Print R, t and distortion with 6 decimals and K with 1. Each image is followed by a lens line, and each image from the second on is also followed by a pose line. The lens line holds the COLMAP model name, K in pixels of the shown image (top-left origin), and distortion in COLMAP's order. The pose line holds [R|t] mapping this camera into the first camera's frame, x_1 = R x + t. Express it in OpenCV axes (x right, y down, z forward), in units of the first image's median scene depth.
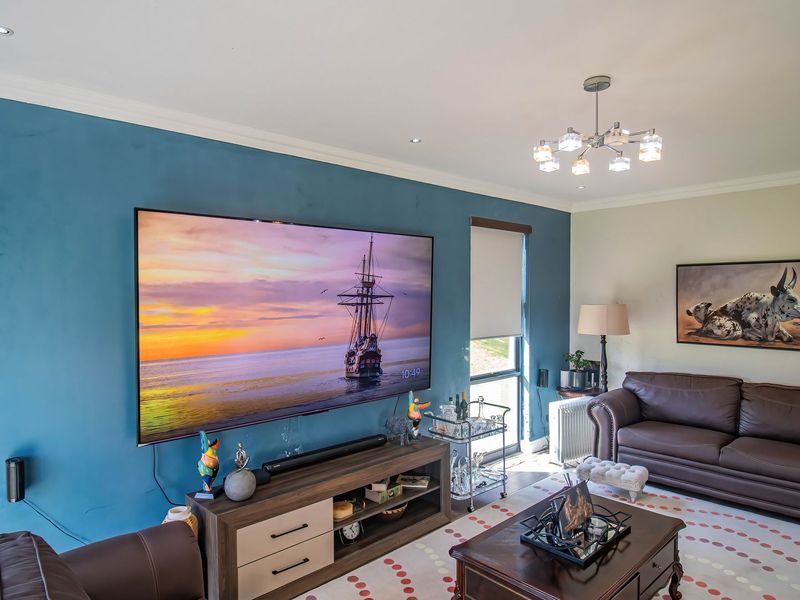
lens RADIAL K [[497.2, 0, 397.6], [0, 497.2, 302.9], [0, 0, 1]] dist [-0.002836, -0.000200]
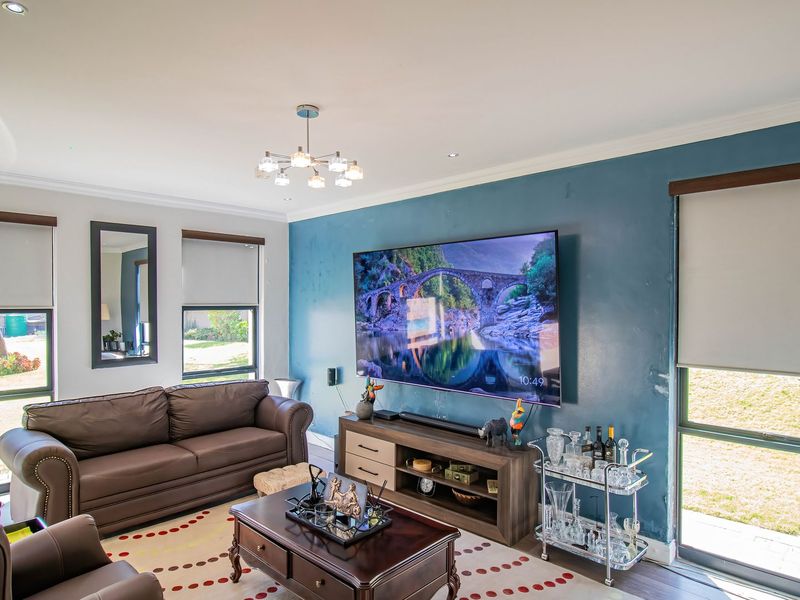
lens RADIAL K [[497.2, 0, 397.6], [0, 497.2, 302.9], [0, 0, 1]] dist [-0.002836, -0.000200]
pose [[0.064225, 0.015828, -0.997810, 1.150802], [-0.014096, 0.999789, 0.014952, -0.020792], [0.997836, 0.013105, 0.064435, 0.841131]]
